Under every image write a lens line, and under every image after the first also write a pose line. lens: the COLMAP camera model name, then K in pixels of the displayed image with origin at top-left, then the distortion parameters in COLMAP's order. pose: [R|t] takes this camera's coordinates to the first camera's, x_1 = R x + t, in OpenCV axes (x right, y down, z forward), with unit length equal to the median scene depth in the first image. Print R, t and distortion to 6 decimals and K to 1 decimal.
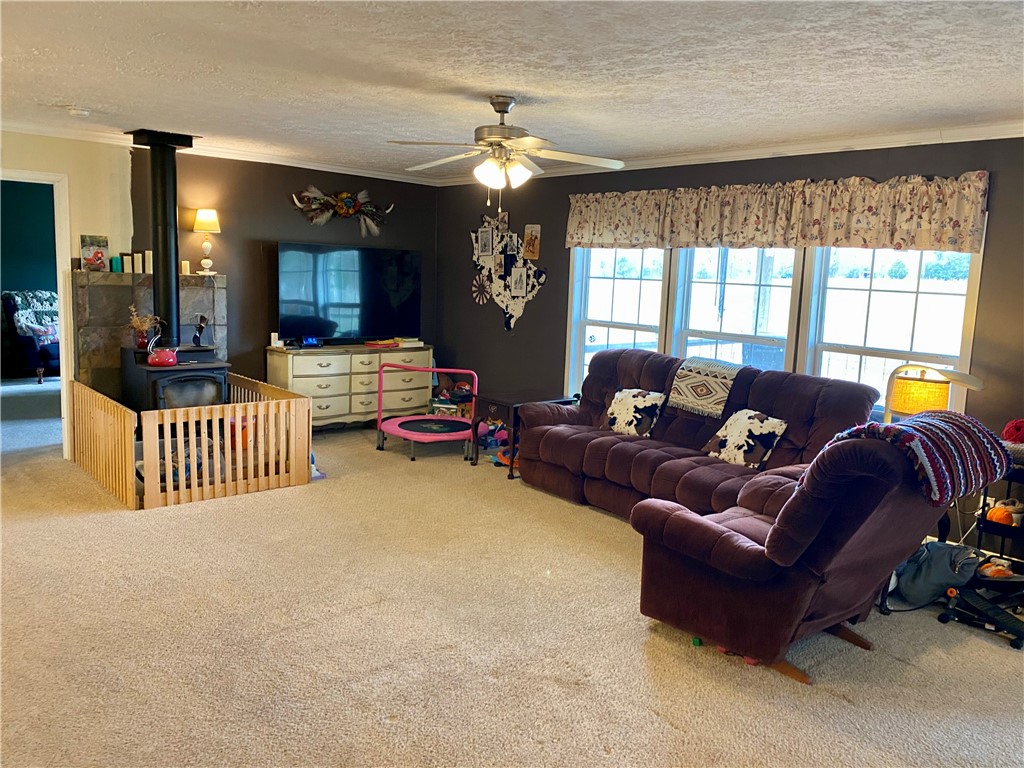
lens RADIAL K [[787.6, 0, 511.8], [0, 787.6, 379.8], [0, 0, 1]] dist [0.062162, -0.055734]
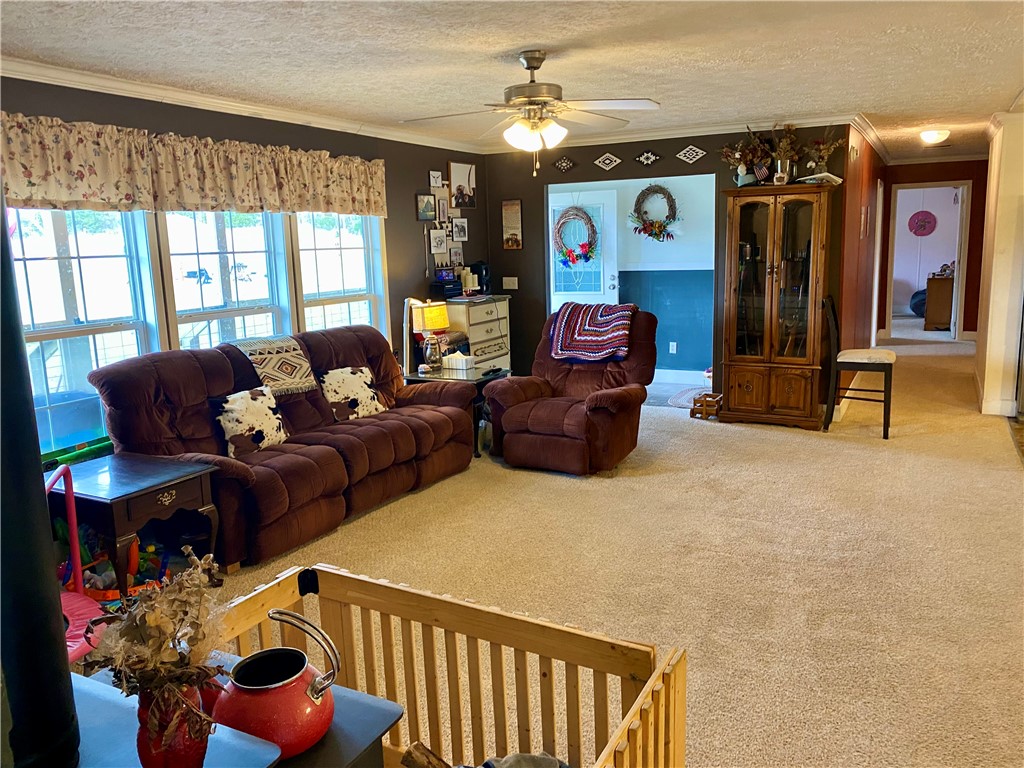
lens RADIAL K [[818.2, 0, 512.0], [0, 818.2, 384.0], [0, 0, 1]] dist [0.065085, 0.000528]
pose [[-0.367897, -0.193498, 0.909511, -0.768547], [0.150161, 0.952909, 0.263471, -0.192472], [-0.917662, 0.233503, -0.321517, 1.131385]]
